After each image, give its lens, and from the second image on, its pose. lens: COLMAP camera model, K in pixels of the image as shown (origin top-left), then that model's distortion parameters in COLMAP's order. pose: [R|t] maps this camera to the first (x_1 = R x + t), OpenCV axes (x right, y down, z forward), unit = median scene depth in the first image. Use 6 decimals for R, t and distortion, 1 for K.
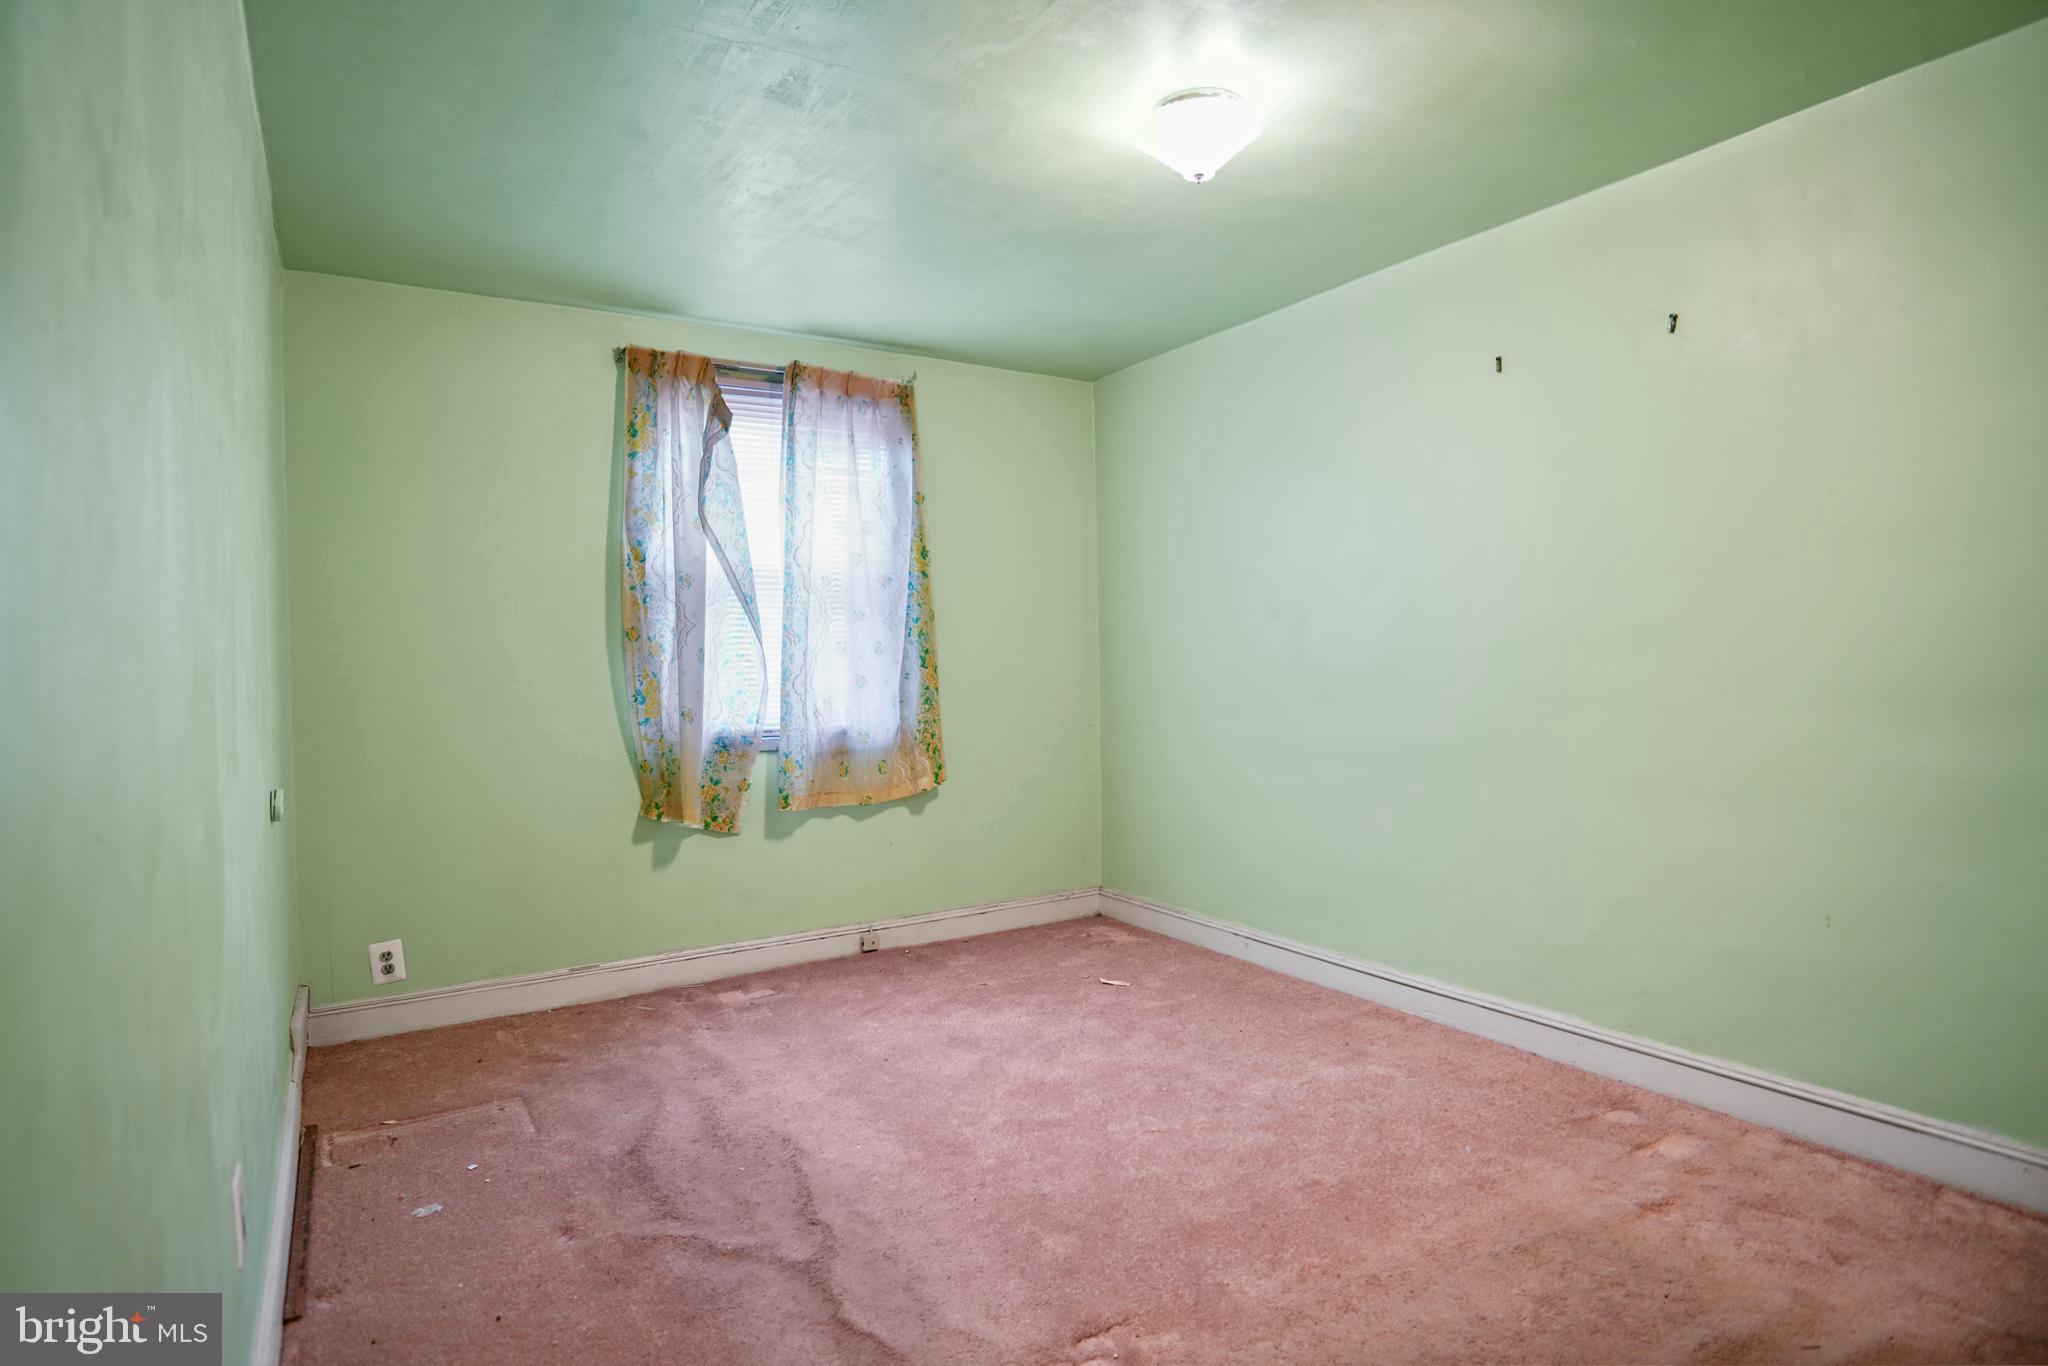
lens RADIAL K [[1087.5, 0, 1024.0], [0, 1087.5, 683.0], [0, 0, 1]] dist [-0.039364, 0.009033]
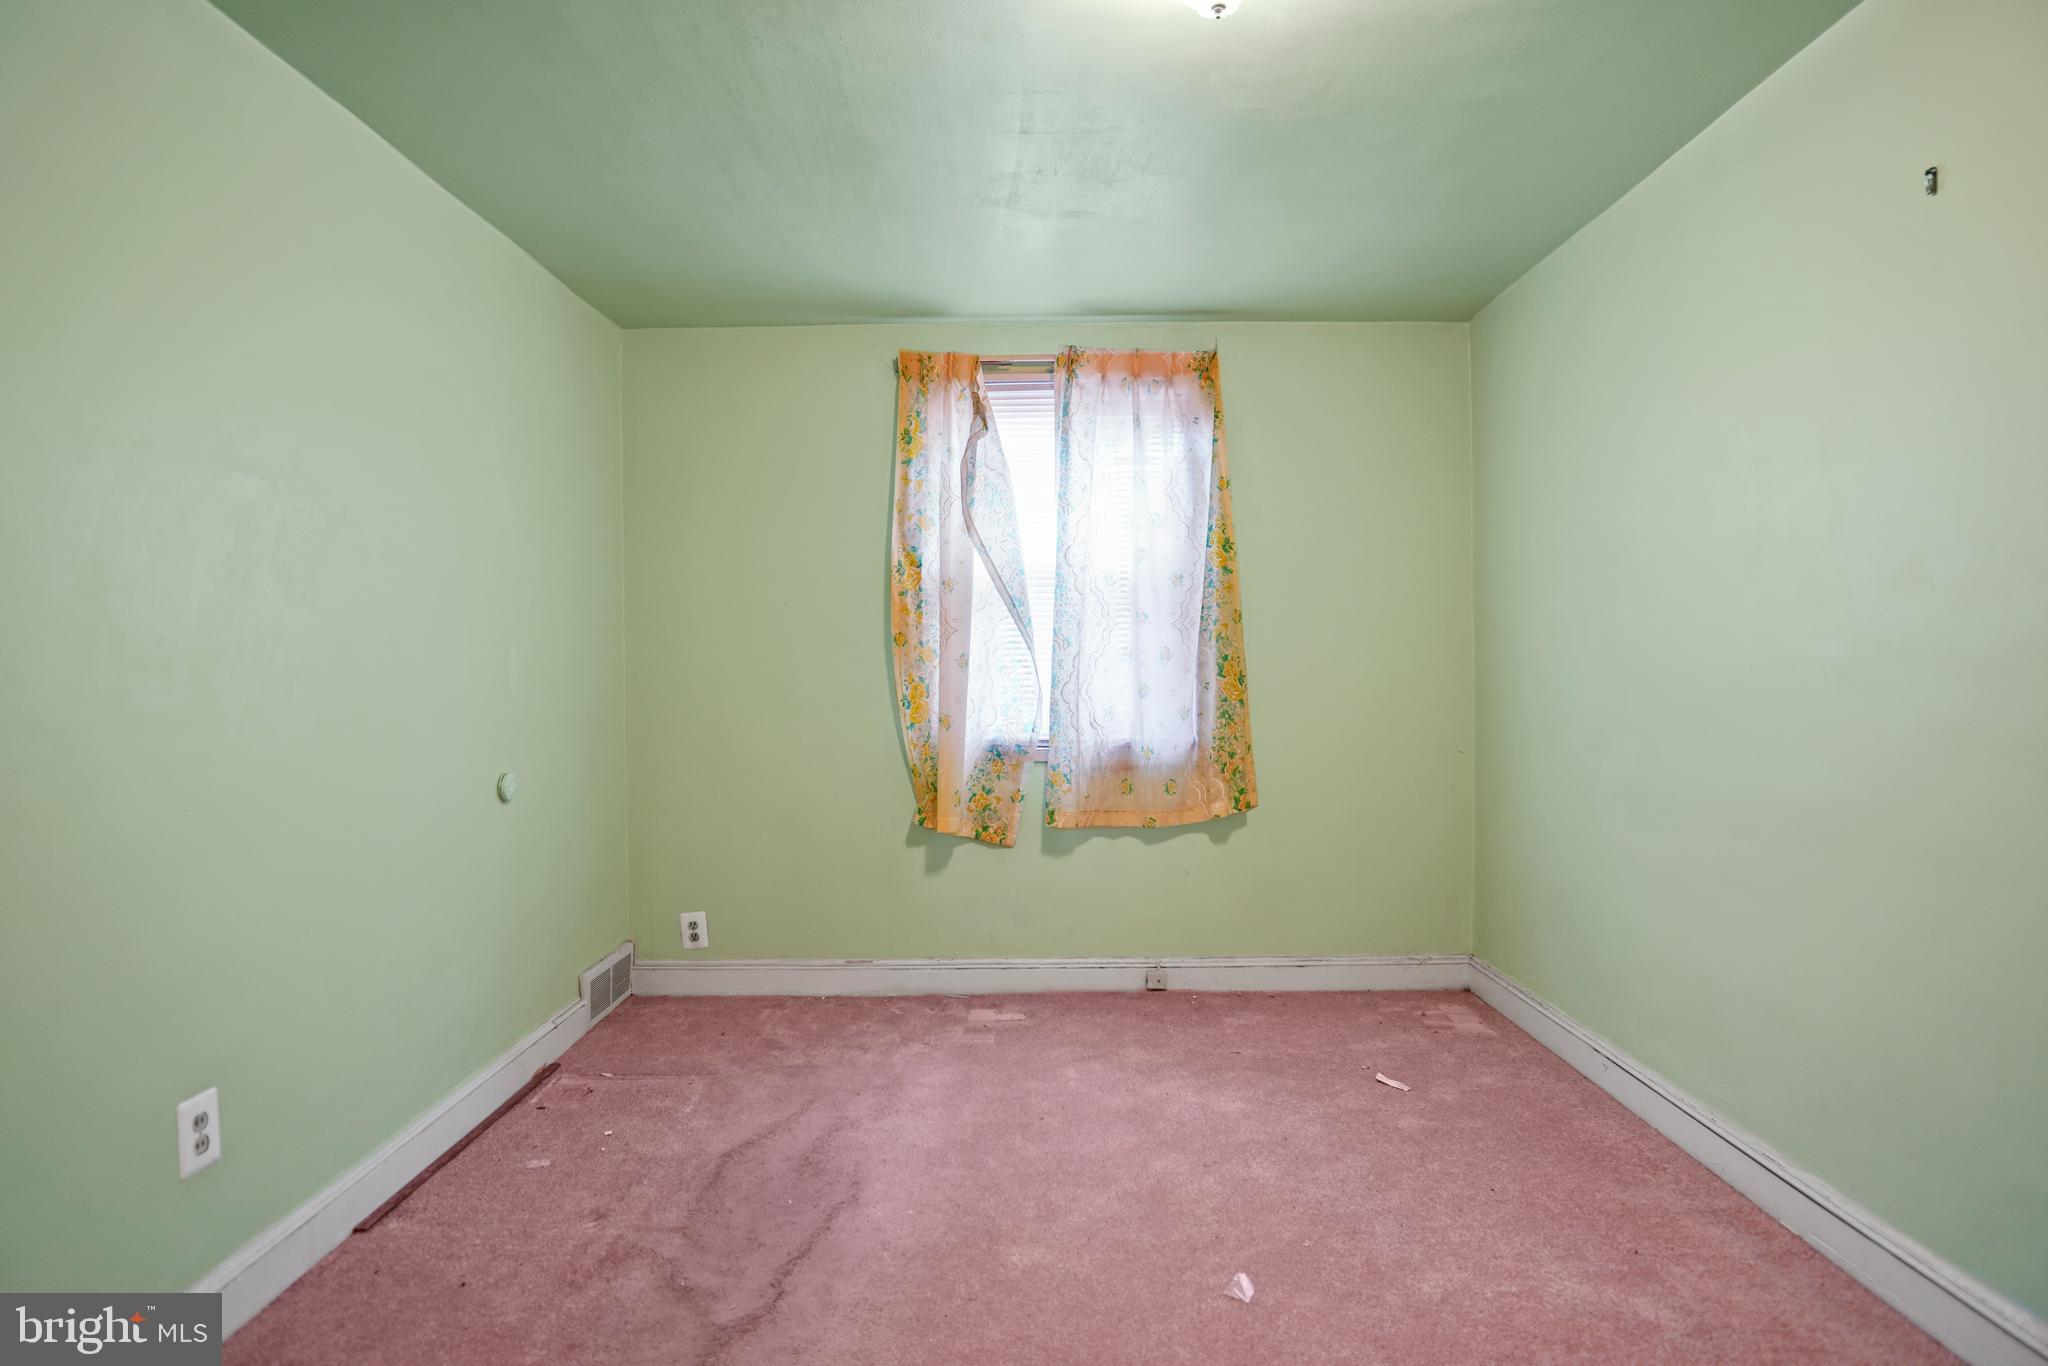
lens RADIAL K [[1087.5, 0, 1024.0], [0, 1087.5, 683.0], [0, 0, 1]] dist [-0.039364, 0.009033]
pose [[0.844303, 0.018958, -0.535530, 0.261917], [-0.019765, 0.999796, 0.004232, -0.010224], [0.535501, 0.007012, 0.844506, 0.191500]]
